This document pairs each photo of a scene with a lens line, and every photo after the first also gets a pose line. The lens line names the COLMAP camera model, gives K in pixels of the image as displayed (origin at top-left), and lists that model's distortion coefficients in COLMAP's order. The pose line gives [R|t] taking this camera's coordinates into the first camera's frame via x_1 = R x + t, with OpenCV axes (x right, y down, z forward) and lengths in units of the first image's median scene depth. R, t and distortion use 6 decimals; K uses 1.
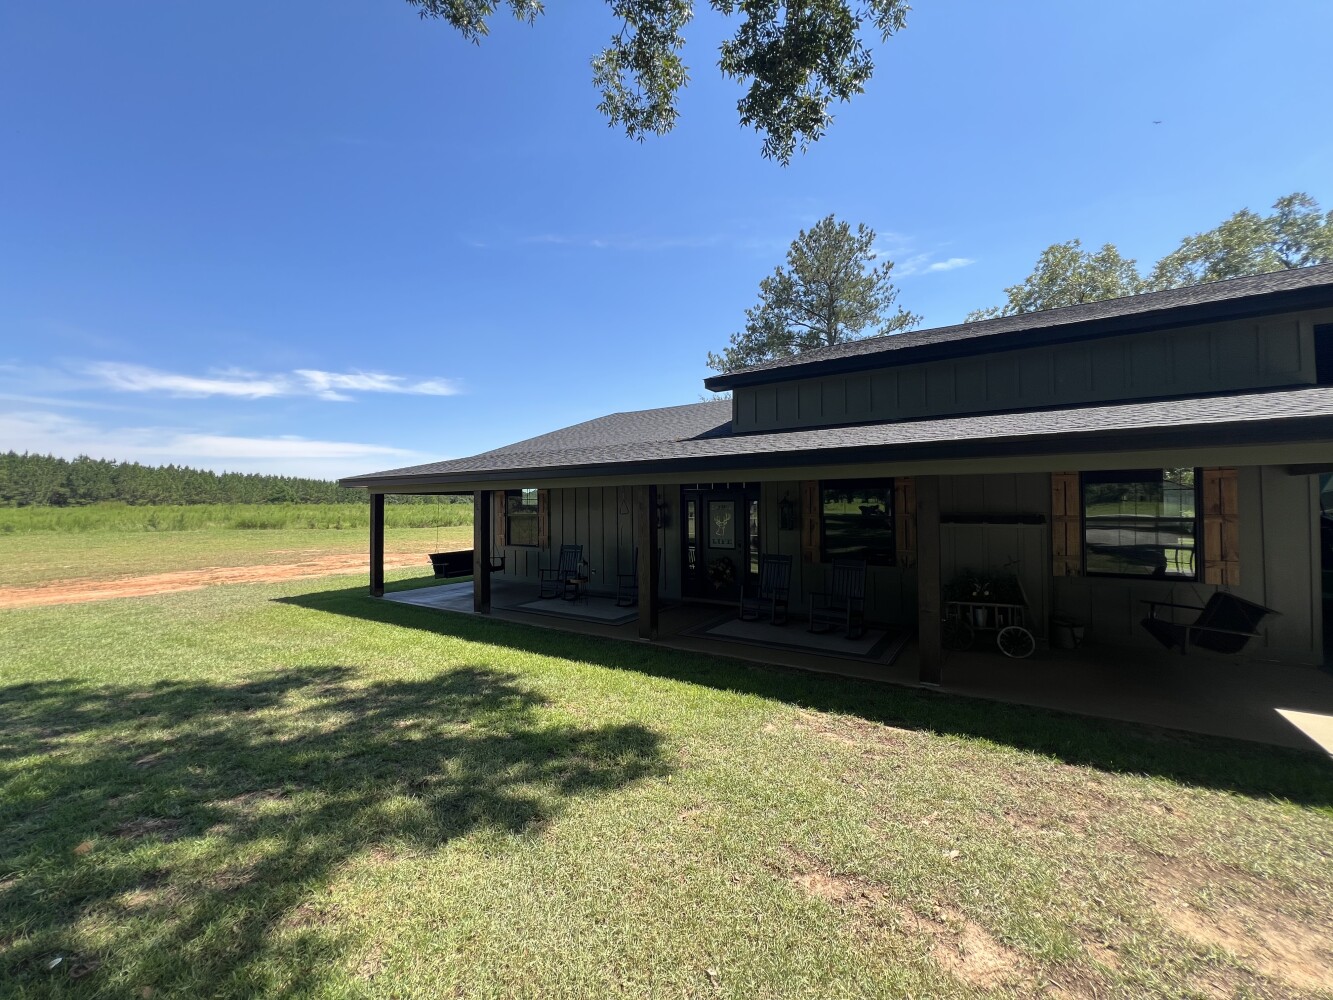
lens RADIAL K [[536.3, 0, 670.0], [0, 536.3, 499.5], [0, 0, 1]] dist [-0.000194, 0.000306]
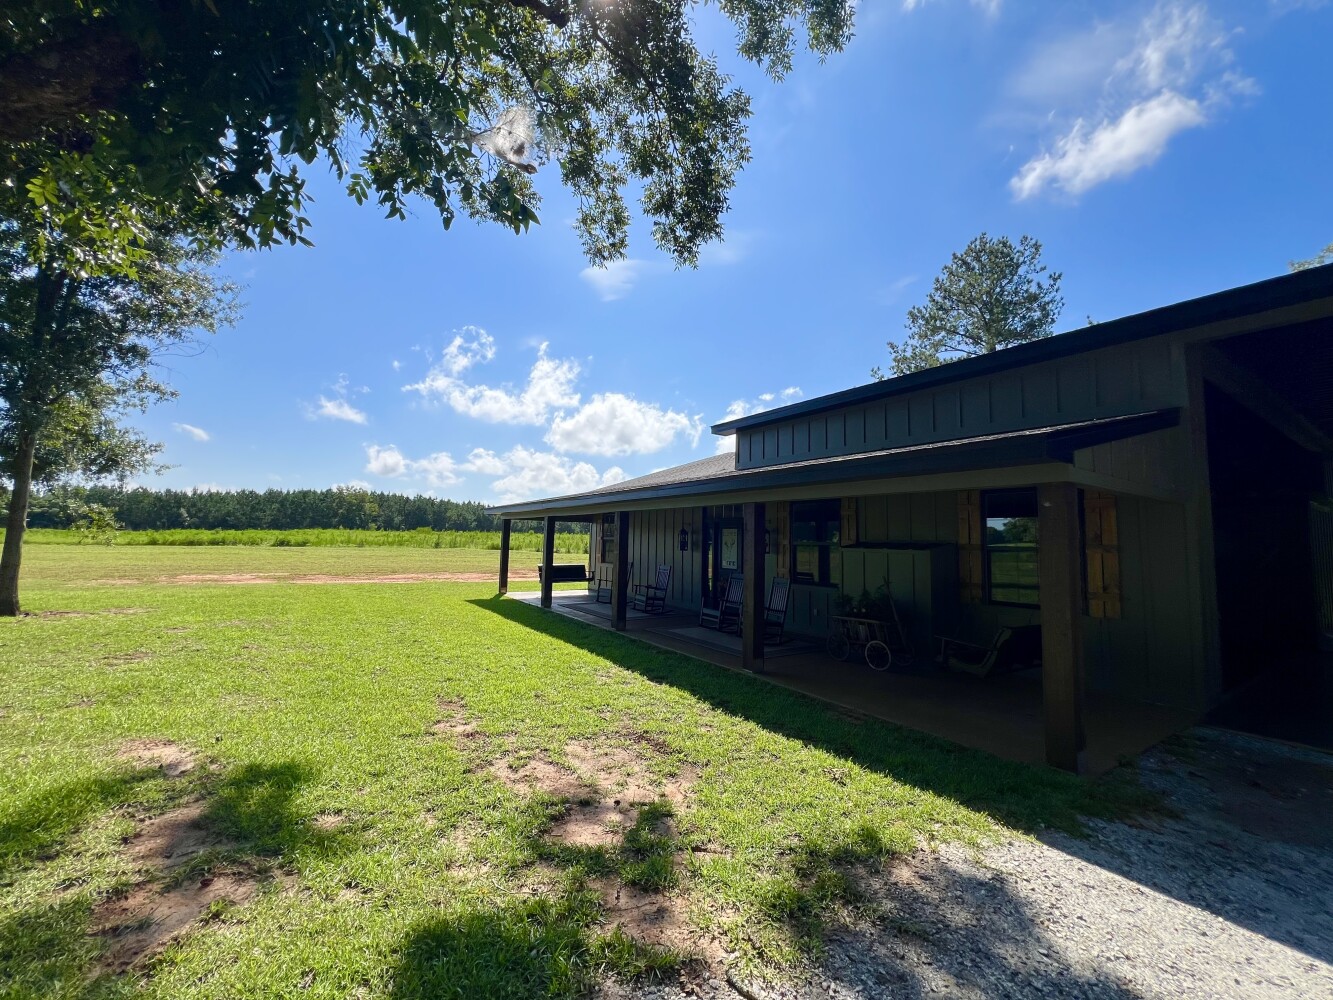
lens RADIAL K [[536.3, 0, 659.2], [0, 536.3, 496.2], [0, 0, 1]] dist [-0.000194, 0.000306]
pose [[0.917932, 0.000763, -0.396738, 0.492326], [-0.030810, 0.997115, -0.069368, 0.023951], [0.395540, 0.075899, 0.915307, -0.142537]]
